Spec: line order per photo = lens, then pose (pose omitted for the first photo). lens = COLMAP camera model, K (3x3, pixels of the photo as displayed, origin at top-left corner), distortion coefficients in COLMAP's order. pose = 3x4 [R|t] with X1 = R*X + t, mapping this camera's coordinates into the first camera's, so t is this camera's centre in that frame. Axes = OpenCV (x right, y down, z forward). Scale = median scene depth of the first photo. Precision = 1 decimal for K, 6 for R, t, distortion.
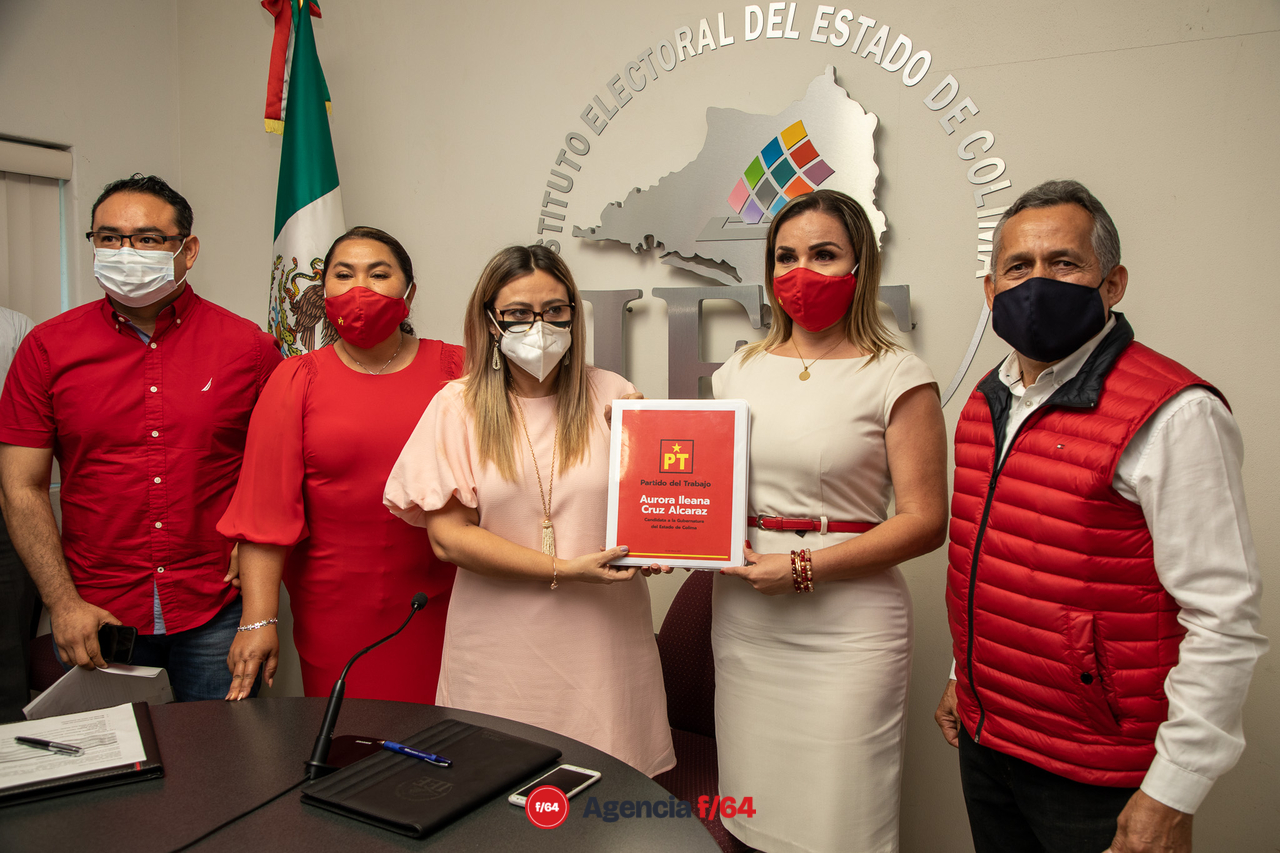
lens RADIAL K [[1065.8, 0, 642.5], [0, 1065.8, 424.9], [0, 0, 1]] dist [0.007643, -0.000635]
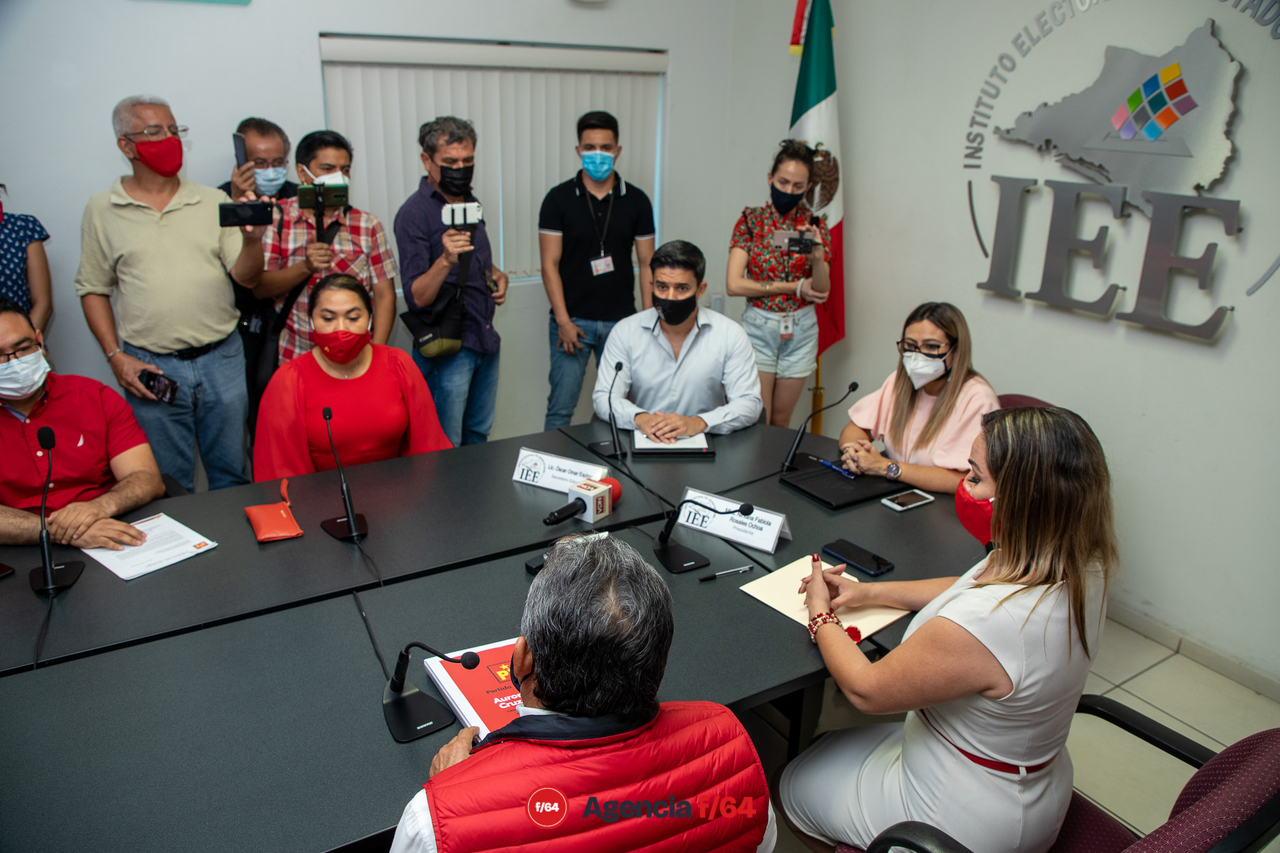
lens RADIAL K [[925.1, 0, 637.5], [0, 925.1, 423.9], [0, 0, 1]] dist [-0.077239, -0.007676]
pose [[0.891204, 0.170016, -0.420534, 0.084127], [-0.052489, 0.959526, 0.276686, -0.117667], [0.450555, -0.224510, 0.864058, -0.322685]]
